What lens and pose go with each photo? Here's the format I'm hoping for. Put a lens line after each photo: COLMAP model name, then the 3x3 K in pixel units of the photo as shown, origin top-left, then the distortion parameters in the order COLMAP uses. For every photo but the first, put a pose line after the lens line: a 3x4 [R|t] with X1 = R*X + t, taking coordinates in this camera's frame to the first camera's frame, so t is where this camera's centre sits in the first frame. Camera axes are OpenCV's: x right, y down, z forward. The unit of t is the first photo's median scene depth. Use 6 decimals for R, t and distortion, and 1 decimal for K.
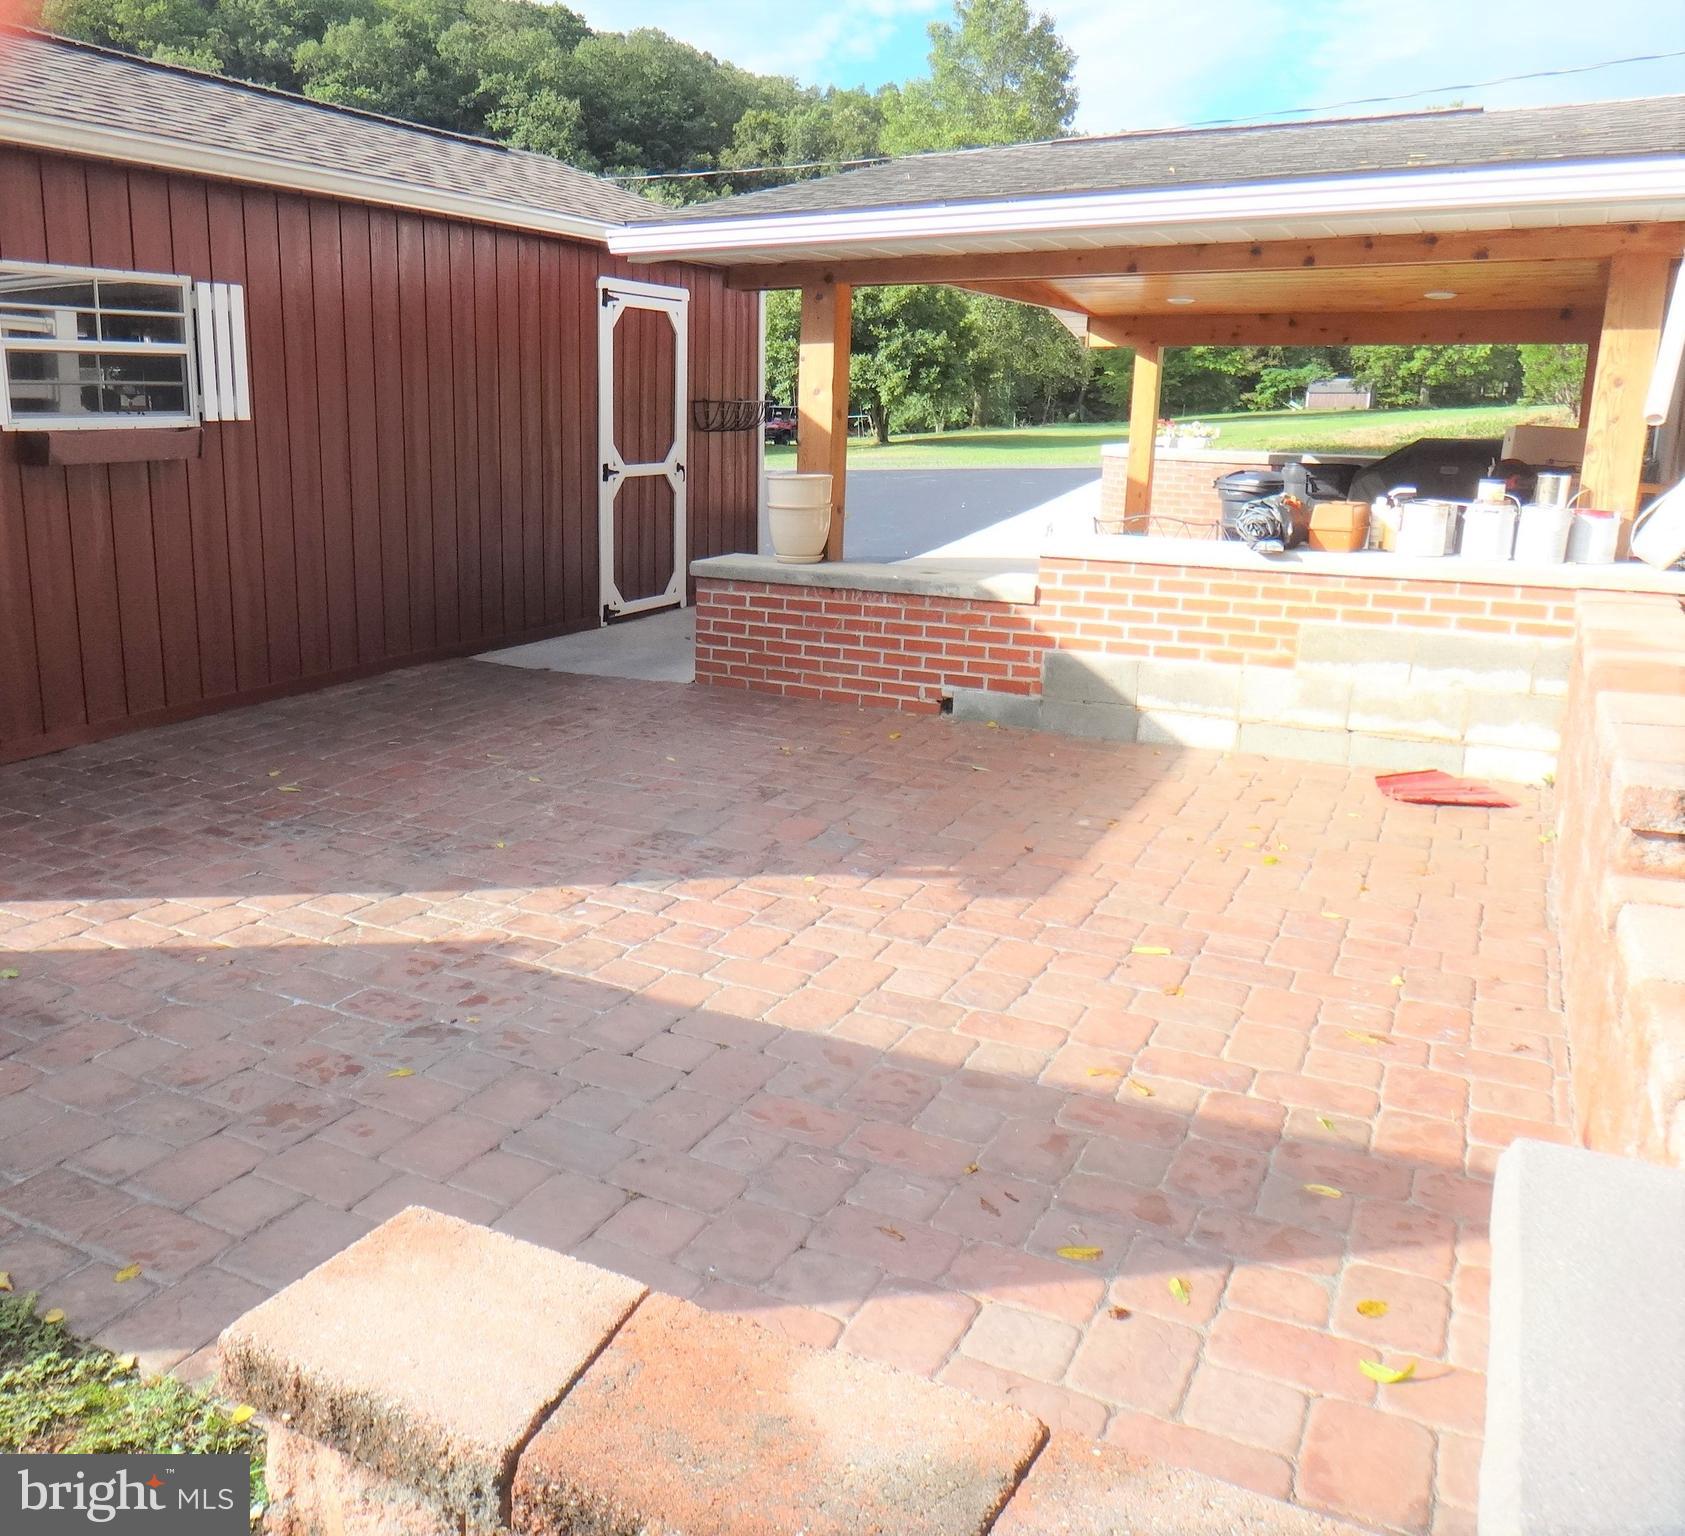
lens RADIAL K [[1440.5, 0, 736.0], [0, 1440.5, 765.8], [0, 0, 1]] dist [-0.007336, -0.003793]
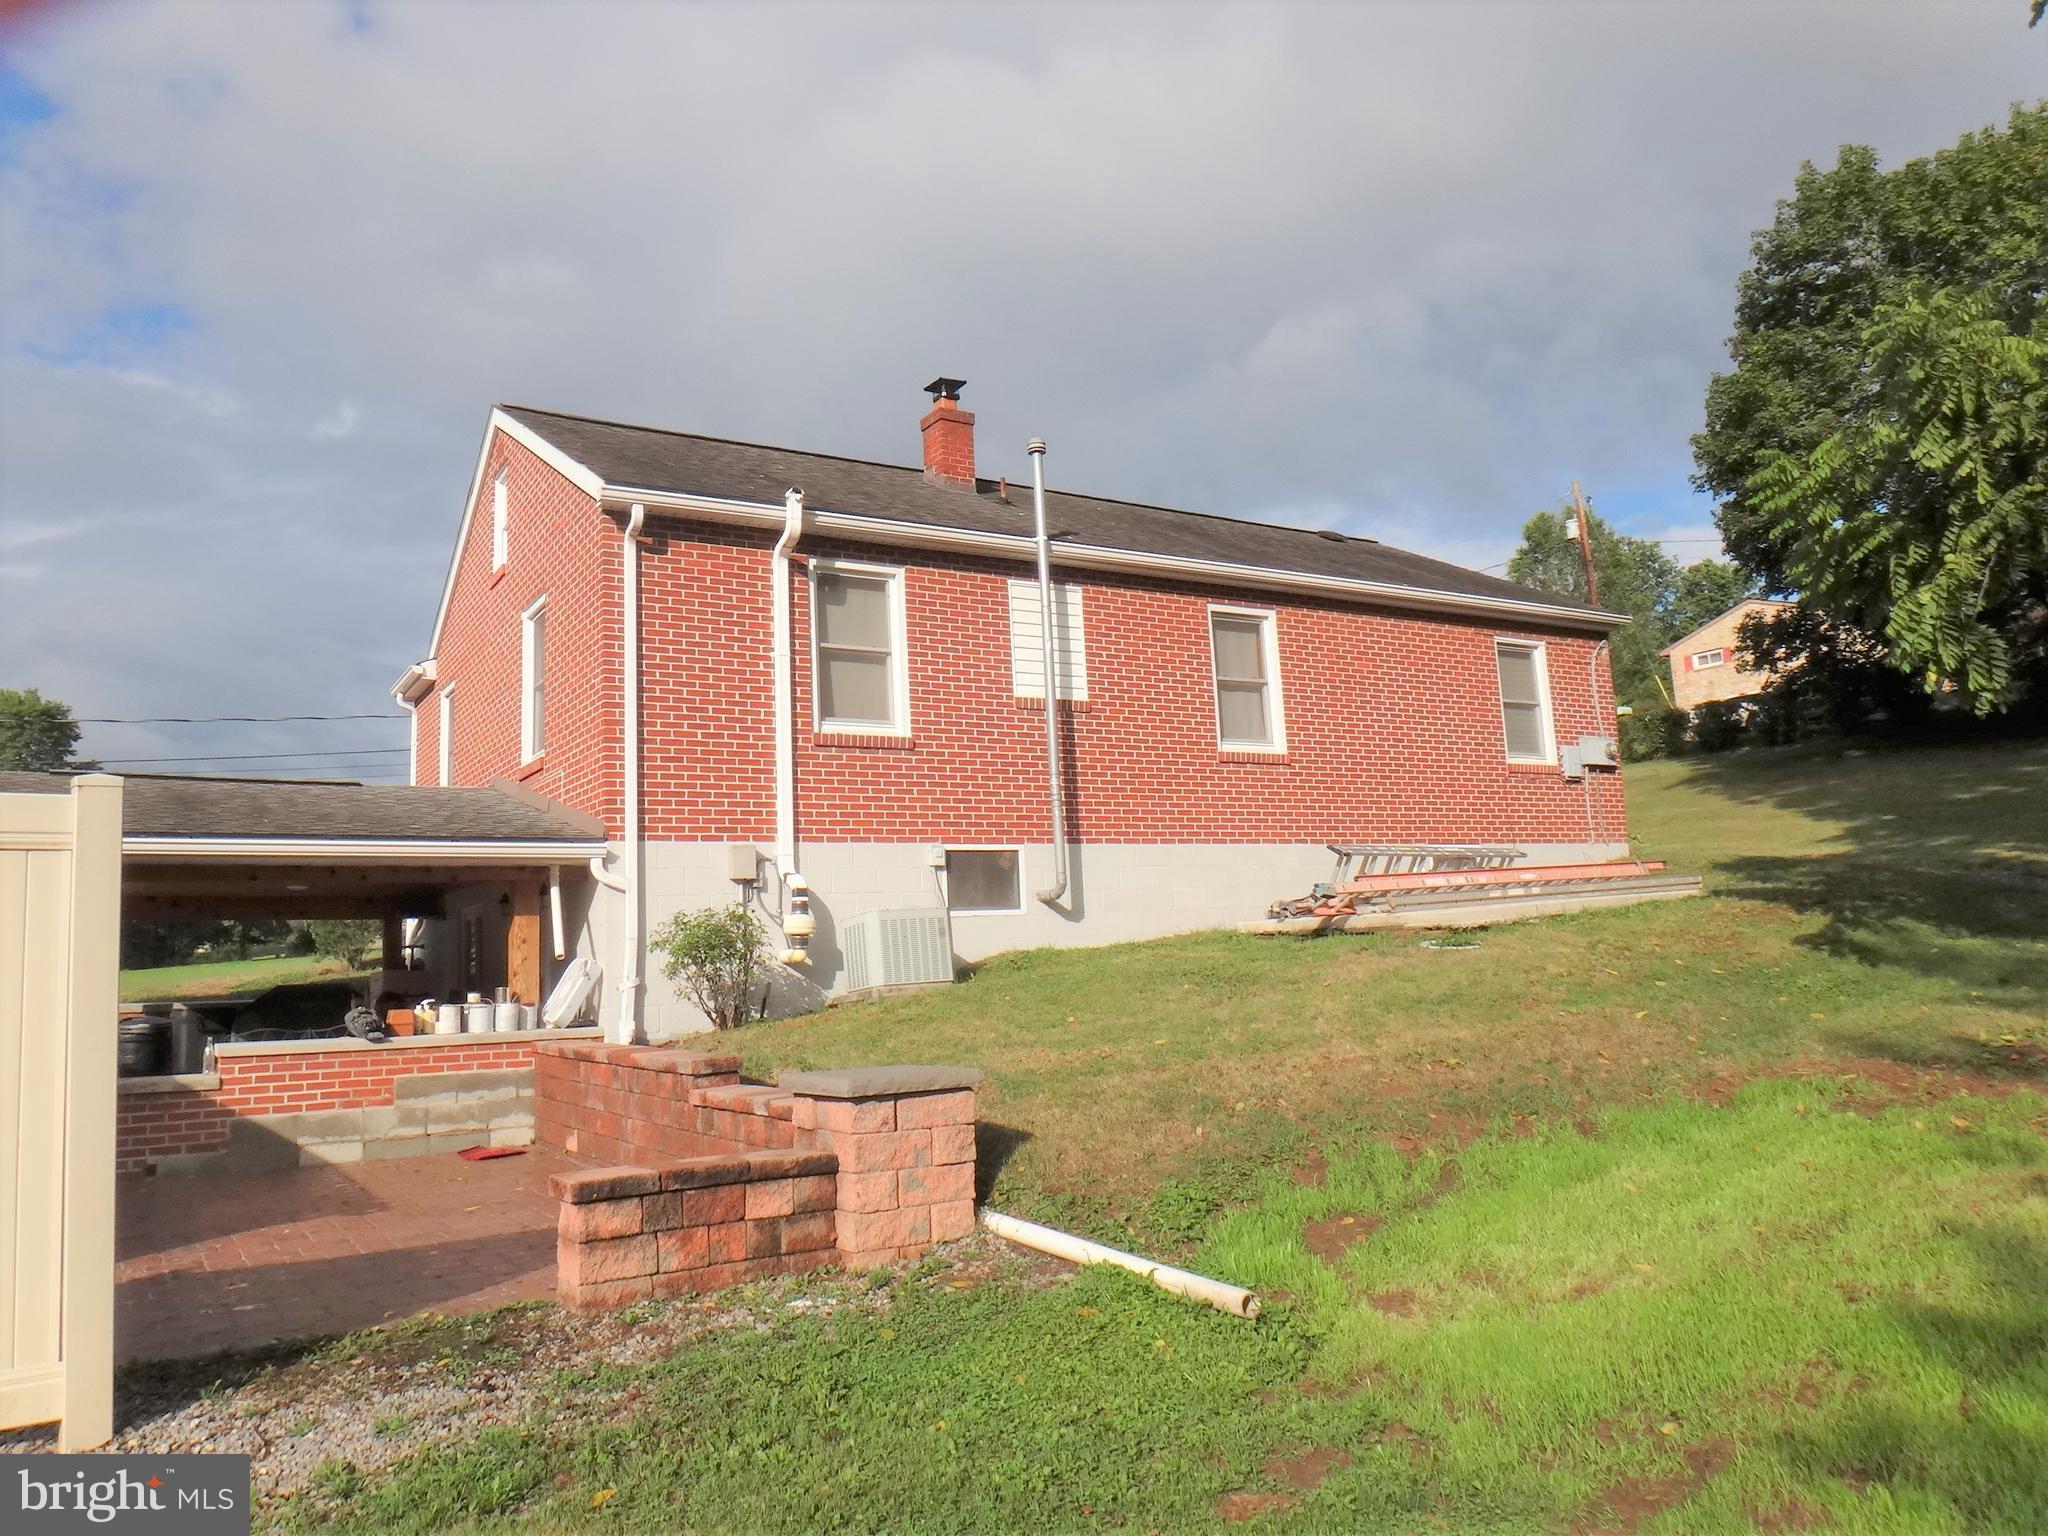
lens RADIAL K [[1499.5, 0, 1030.1], [0, 1499.5, 767.1], [0, 0, 1]] dist [-0.050046, 0.003699]
pose [[0.465807, 0.084603, 0.880833, -0.832635], [0.251503, 0.941709, -0.223452, 0.136697], [-0.848393, 0.325618, 0.417376, -0.508519]]
